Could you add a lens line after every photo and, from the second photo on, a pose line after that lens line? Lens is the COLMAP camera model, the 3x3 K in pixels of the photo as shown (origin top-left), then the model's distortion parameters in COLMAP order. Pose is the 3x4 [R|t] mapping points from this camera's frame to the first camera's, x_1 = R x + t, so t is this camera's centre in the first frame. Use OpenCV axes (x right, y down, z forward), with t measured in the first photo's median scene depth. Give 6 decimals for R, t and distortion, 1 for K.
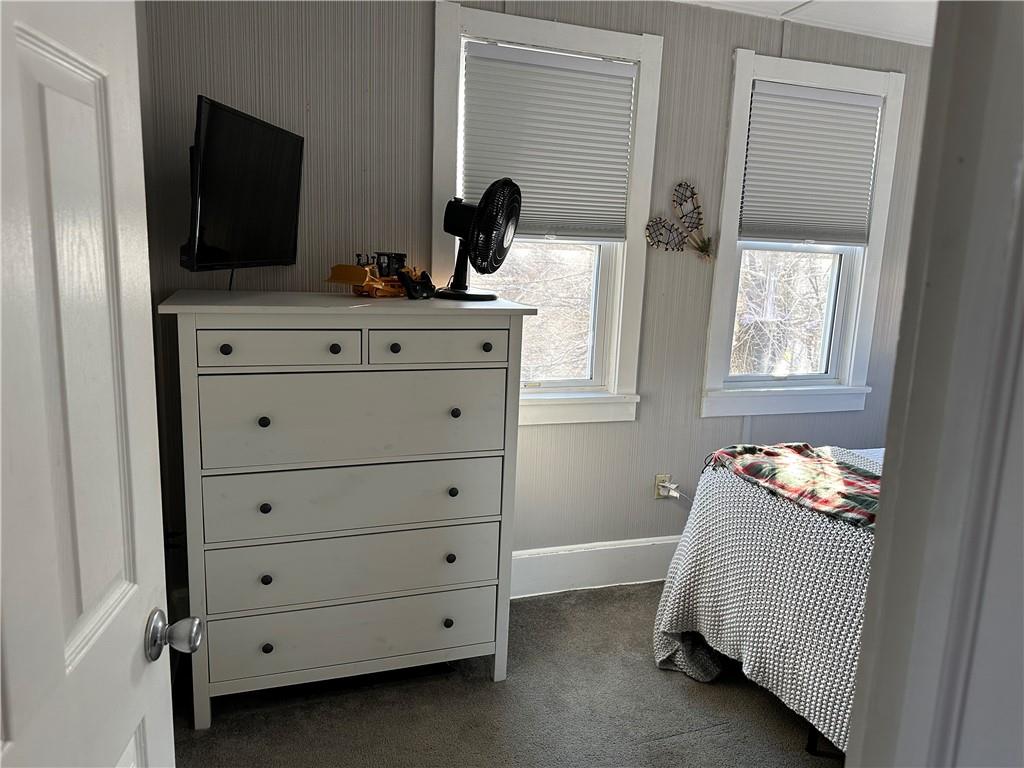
lens RADIAL K [[726.4, 0, 507.1], [0, 726.4, 382.4], [0, 0, 1]] dist [0.159906, -0.260083]
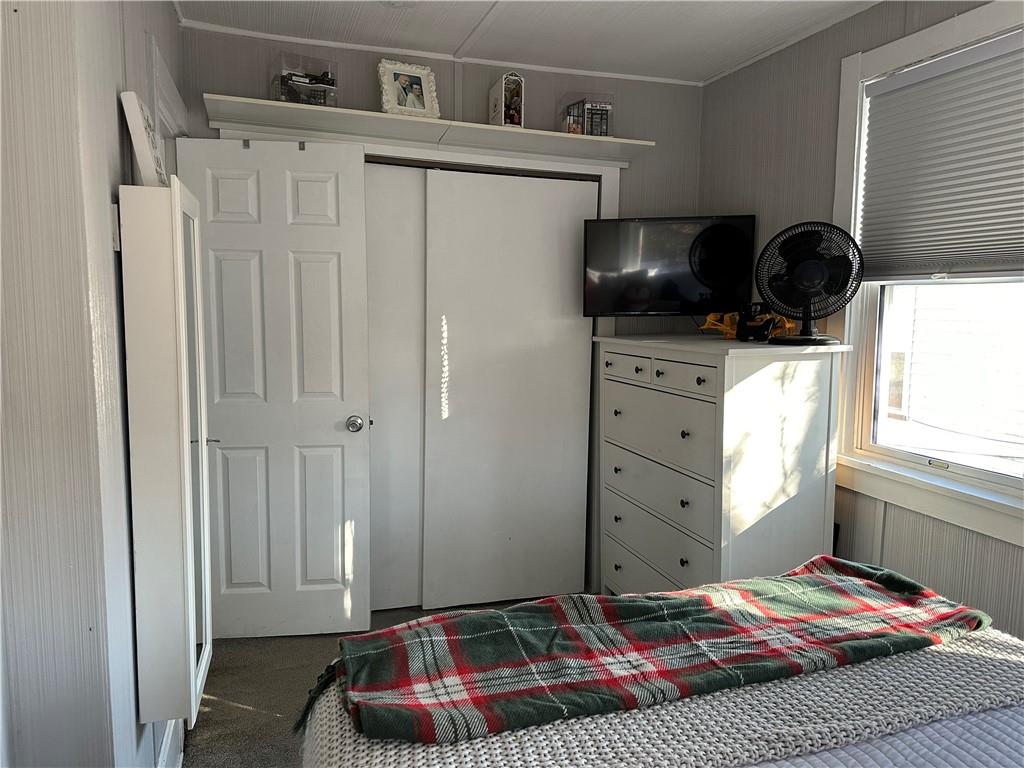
lens RADIAL K [[726.4, 0, 507.1], [0, 726.4, 382.4], [0, 0, 1]] dist [0.159906, -0.260083]
pose [[-0.018664, 0.073084, -0.997151, 1.053749], [-0.185533, 0.979750, 0.075281, -0.072537], [0.982461, 0.186410, -0.004727, 0.684574]]
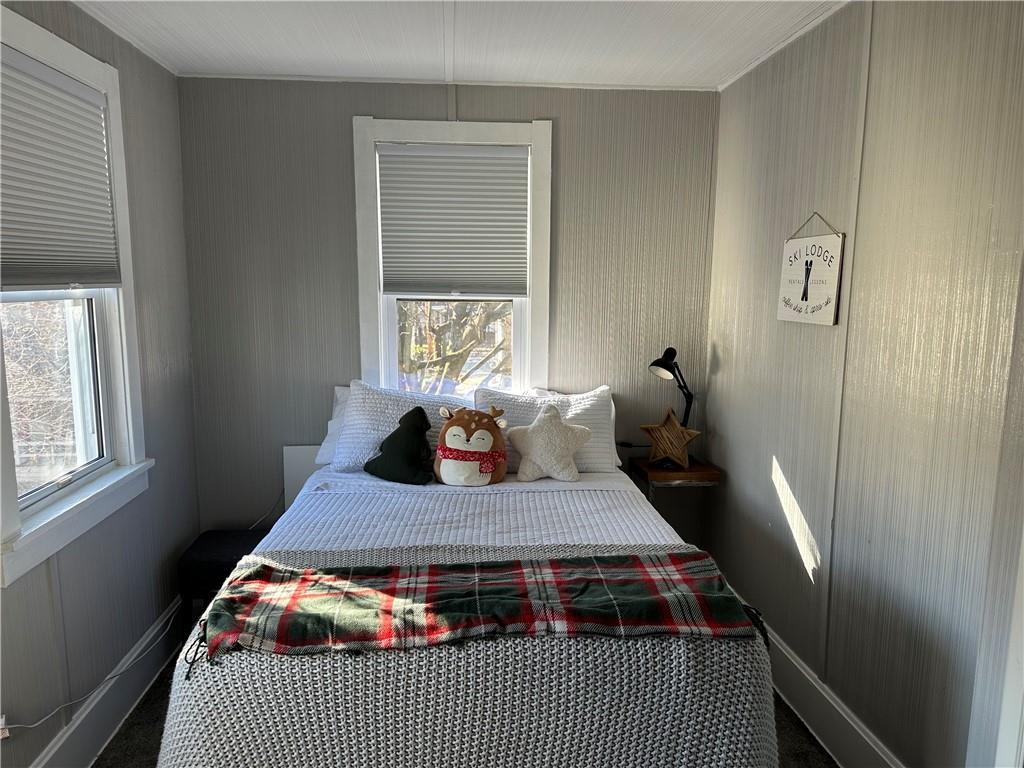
lens RADIAL K [[726.4, 0, 507.1], [0, 726.4, 382.4], [0, 0, 1]] dist [0.159906, -0.260083]
pose [[0.257670, -0.181468, 0.949039, -0.233671], [0.173780, 0.974893, 0.139229, -0.175371], [-0.950477, 0.129049, 0.282736, 0.581376]]
